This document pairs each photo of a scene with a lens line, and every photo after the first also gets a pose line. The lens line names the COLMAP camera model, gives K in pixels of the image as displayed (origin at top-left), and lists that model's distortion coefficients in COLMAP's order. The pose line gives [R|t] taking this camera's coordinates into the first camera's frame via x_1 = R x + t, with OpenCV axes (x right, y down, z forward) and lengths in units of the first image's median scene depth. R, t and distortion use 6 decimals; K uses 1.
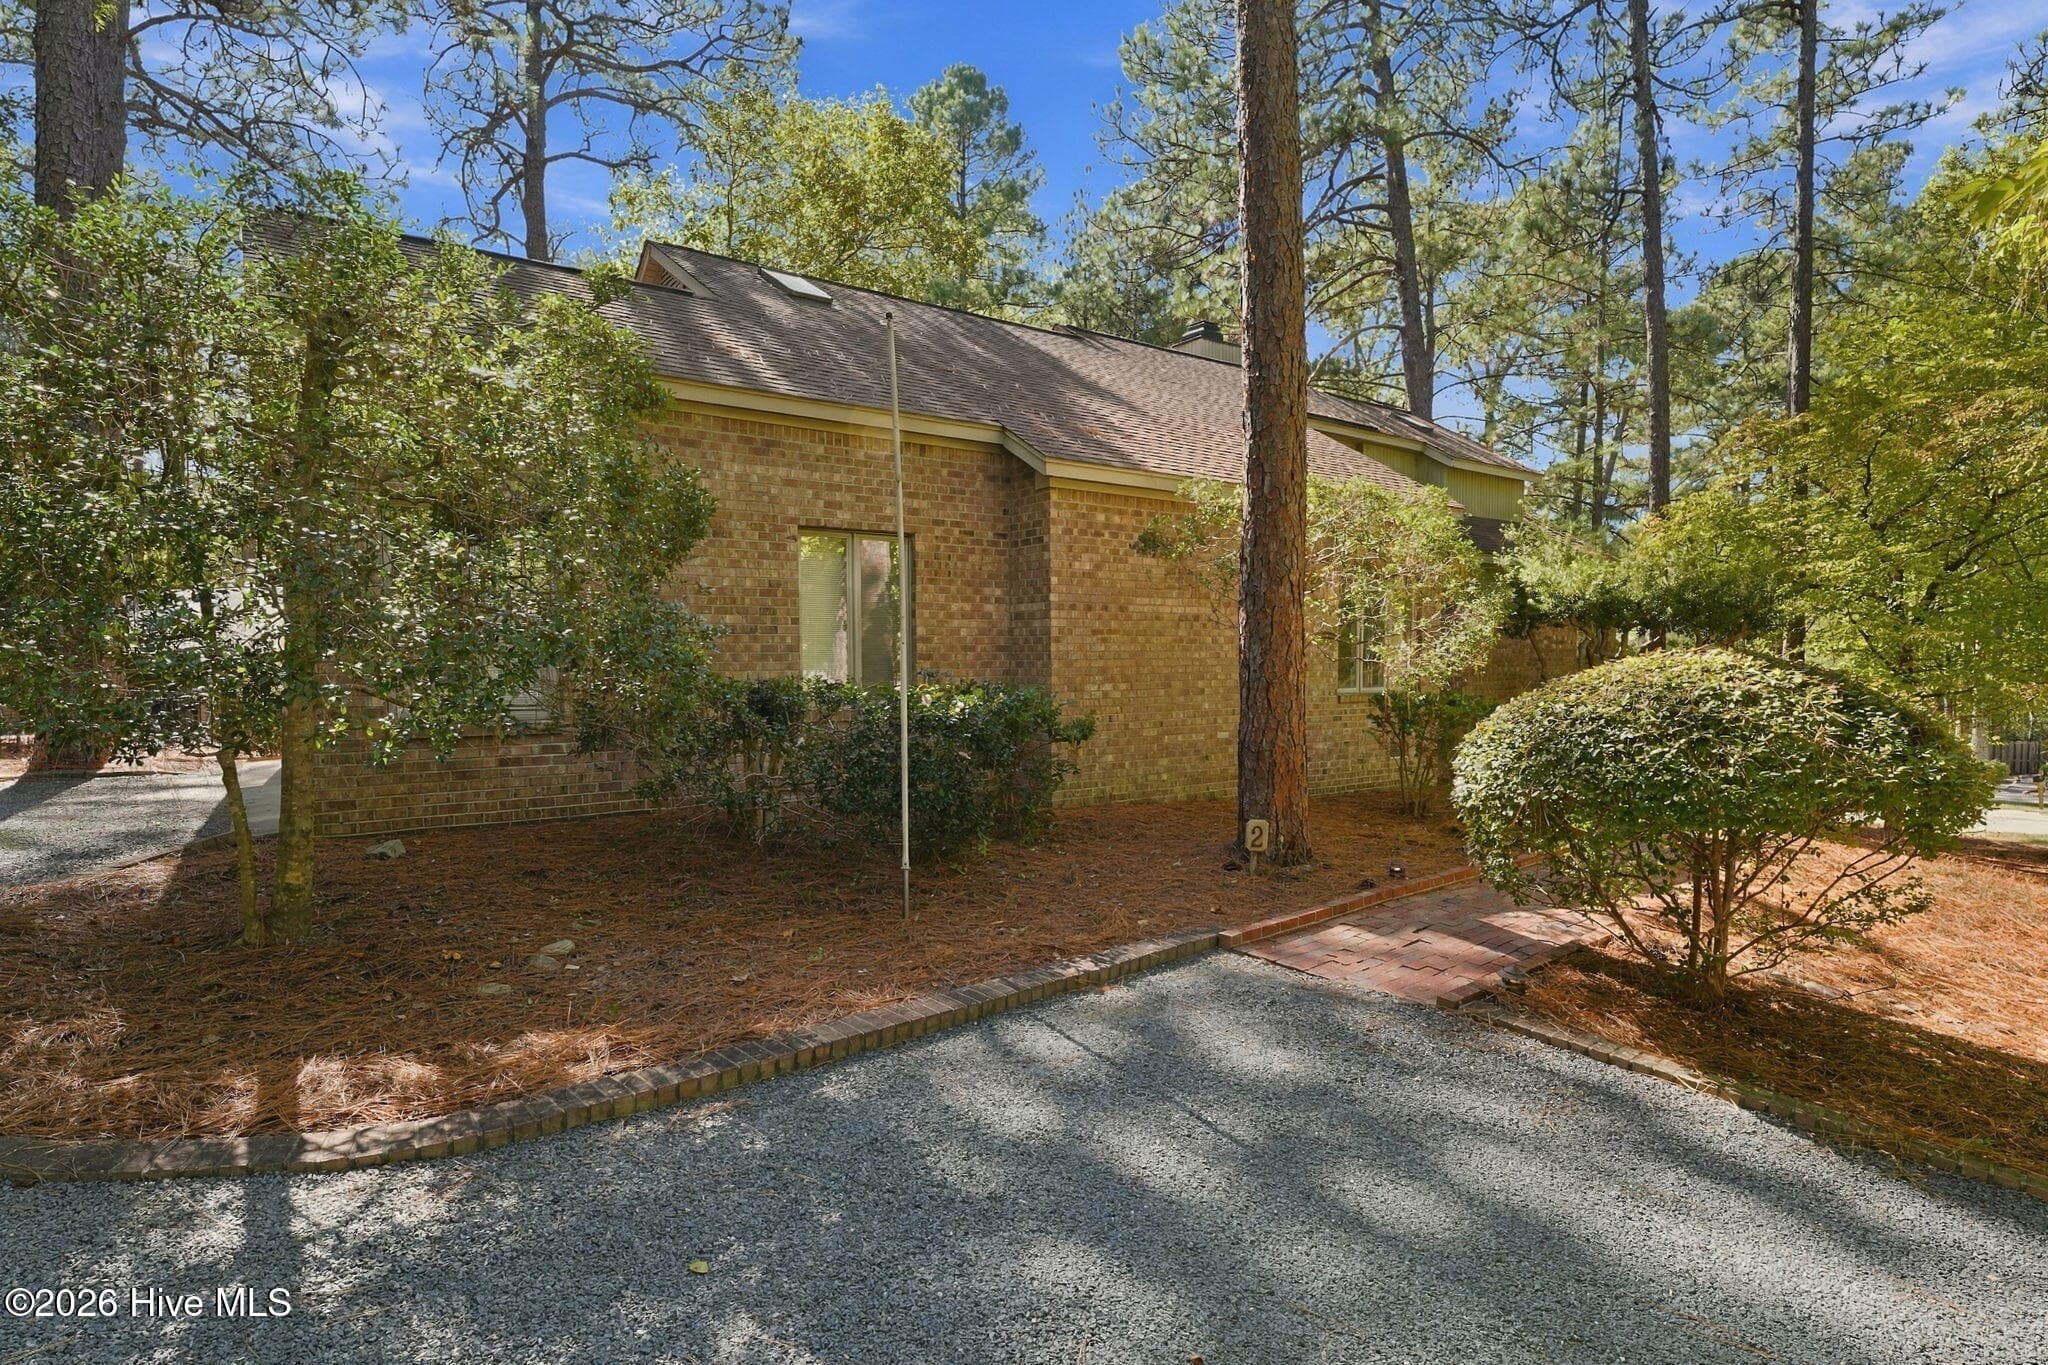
lens RADIAL K [[1061.8, 0, 1033.6], [0, 1061.8, 713.7], [0, 0, 1]] dist [0.003038, 0.000154]
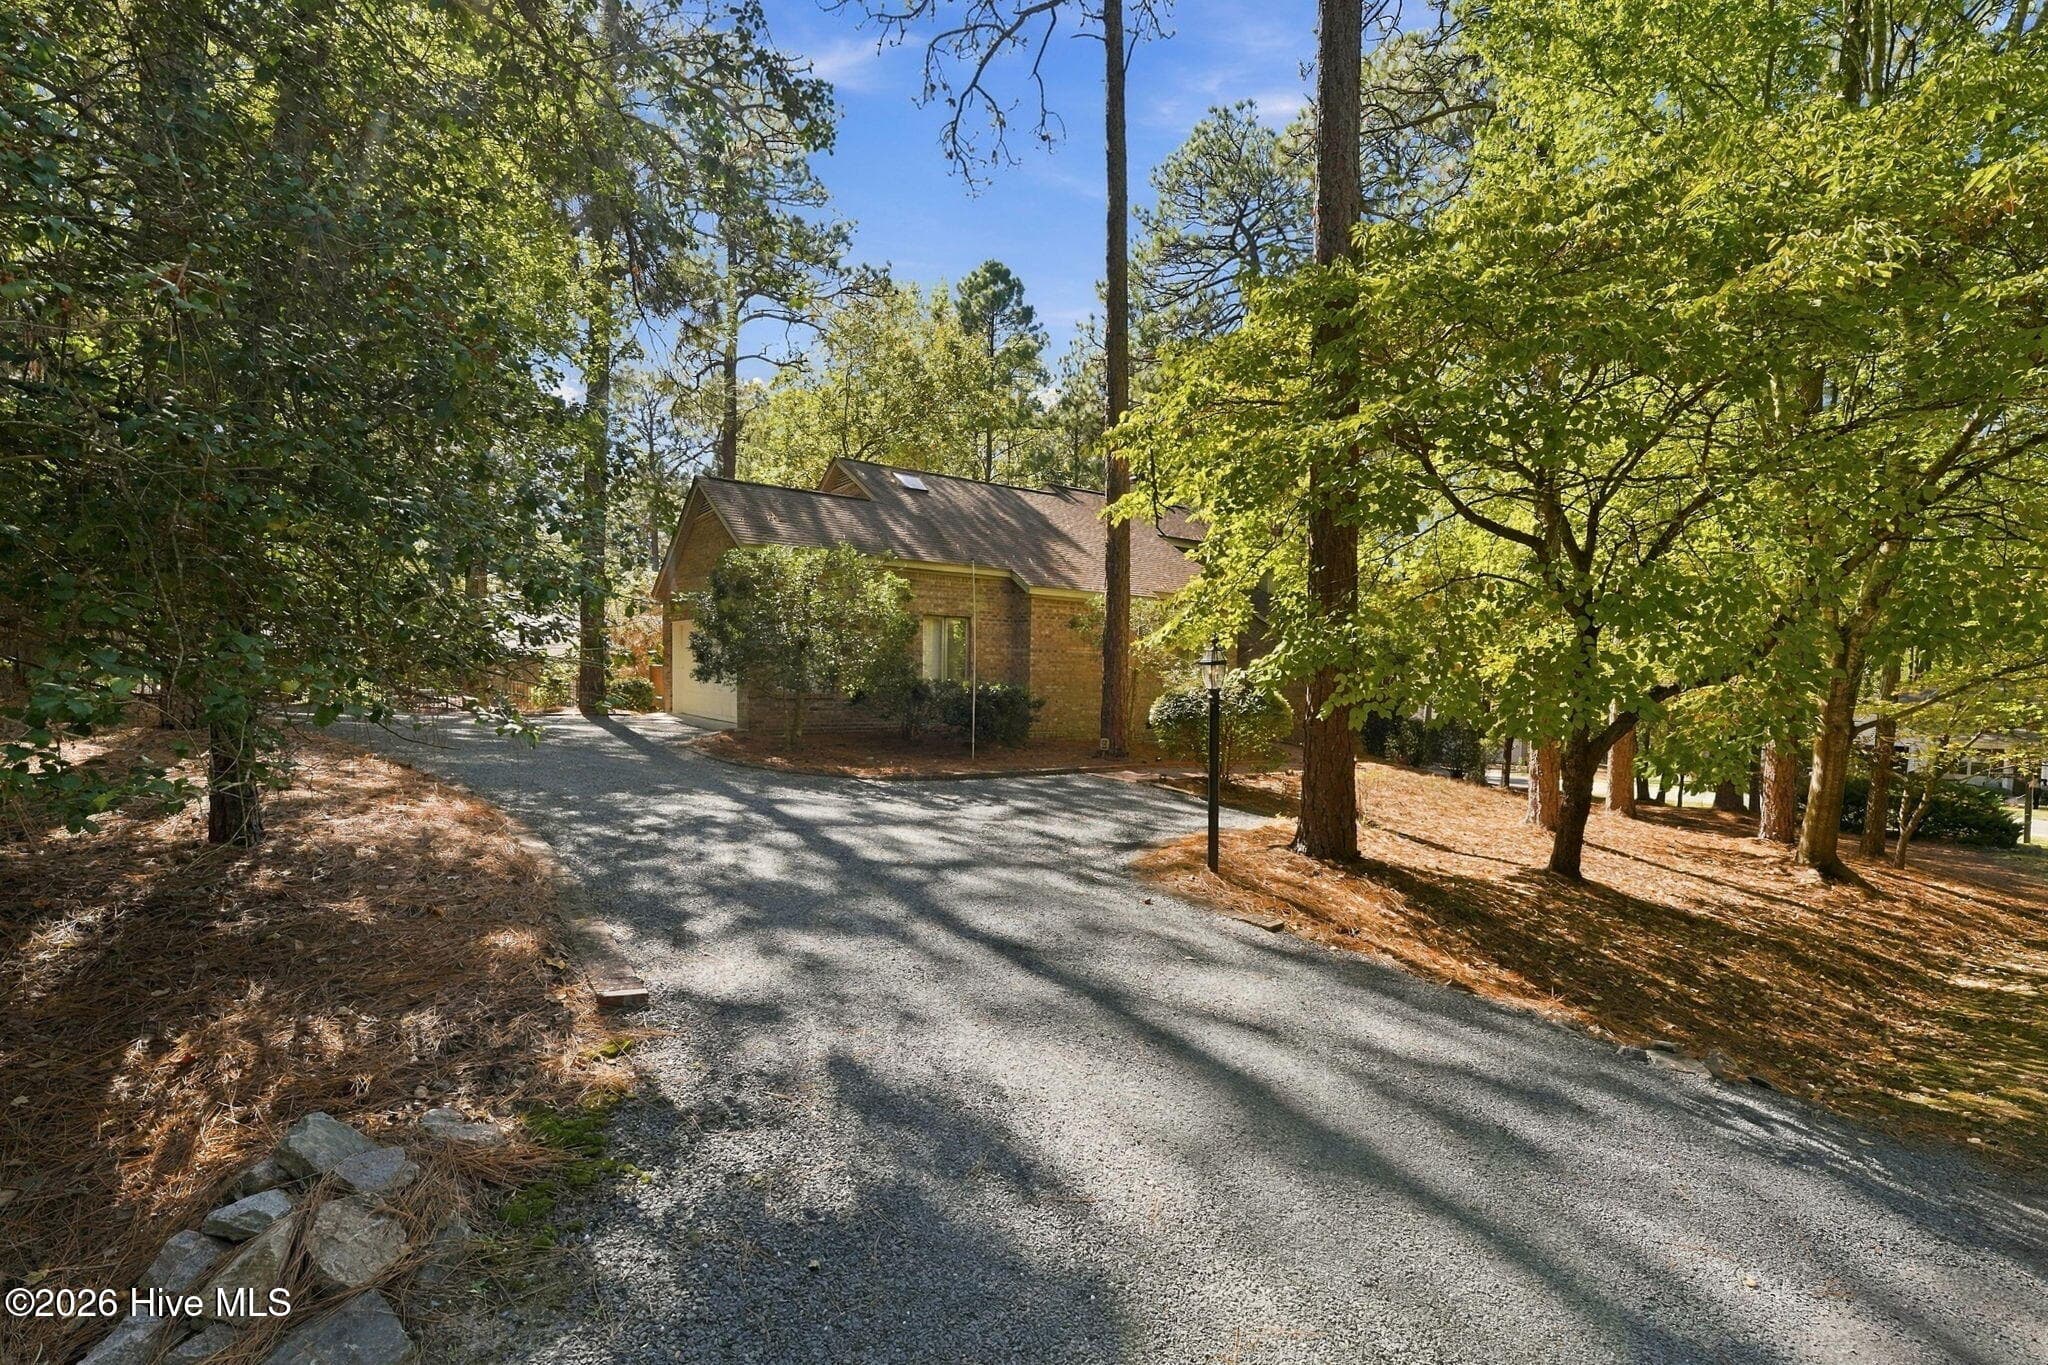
lens RADIAL K [[860.8, 0, 1024.0], [0, 860.8, 682.5], [0, 0, 1]] dist [-0.000916, 0.000080]
pose [[0.999551, 0.027254, -0.012438, 0.008044], [-0.027779, 0.998638, -0.044174, 0.018551], [0.011218, 0.044500, 0.998946, -0.282080]]
